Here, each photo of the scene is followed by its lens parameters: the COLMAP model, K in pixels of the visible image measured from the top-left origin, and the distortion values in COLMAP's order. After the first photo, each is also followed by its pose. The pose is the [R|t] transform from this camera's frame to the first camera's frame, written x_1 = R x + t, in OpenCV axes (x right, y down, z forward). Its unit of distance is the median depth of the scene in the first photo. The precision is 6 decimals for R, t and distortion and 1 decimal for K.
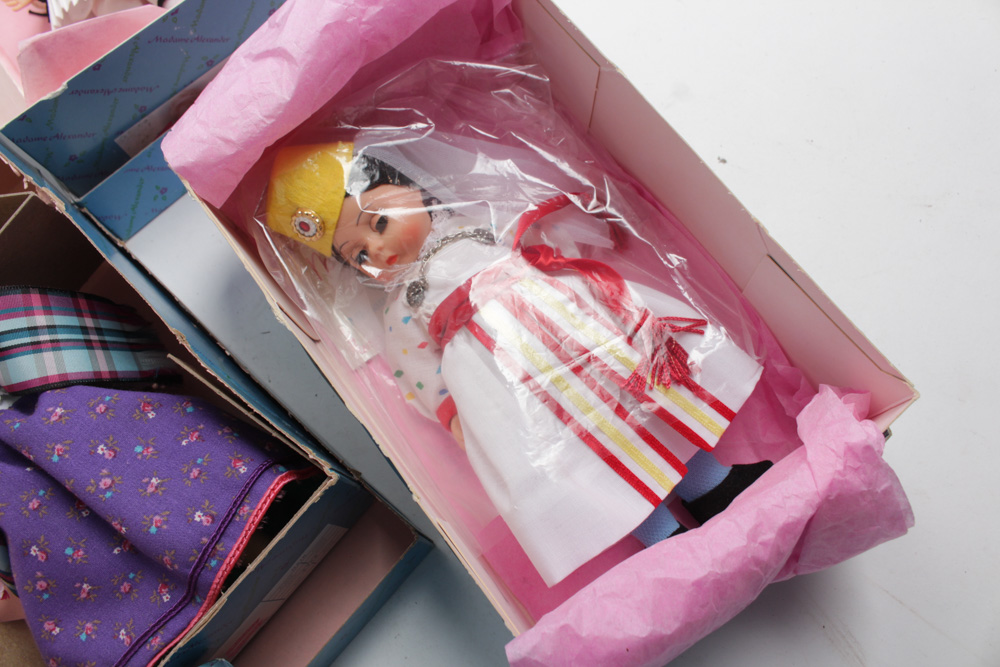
lens RADIAL K [[839.8, 0, 500.0], [0, 839.8, 333.5], [0, 0, 1]] dist [-0.122556, 0.016689]
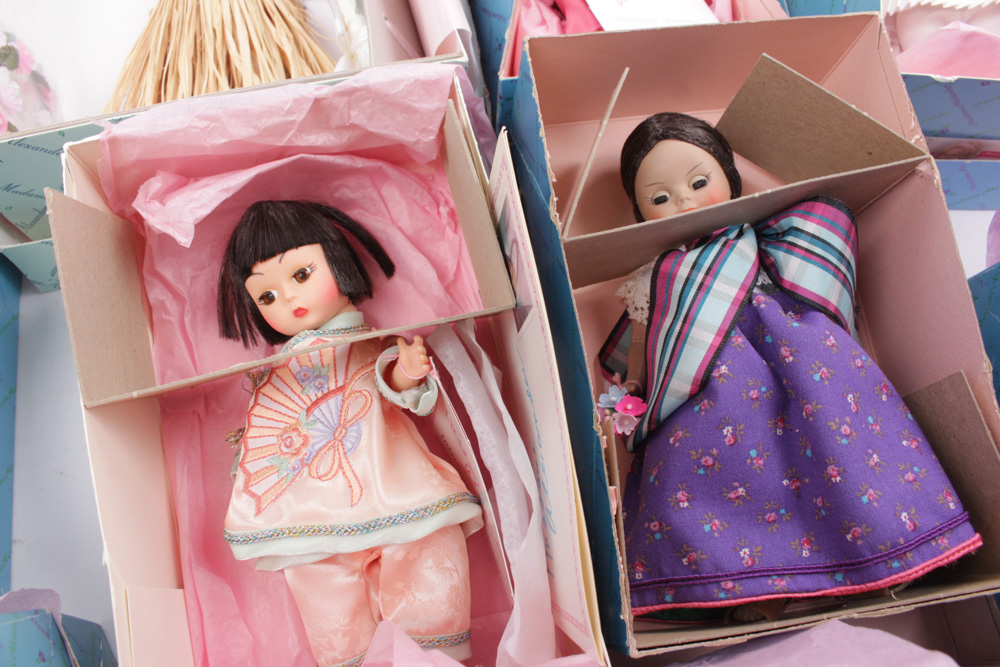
lens RADIAL K [[839.8, 0, 500.0], [0, 839.8, 333.5], [0, 0, 1]] dist [-0.122556, 0.016689]
pose [[0.752589, 0.636030, -0.170514, -0.694070], [-0.641993, 0.766308, 0.024853, 0.334280], [0.146474, 0.090764, 0.985042, -0.072746]]
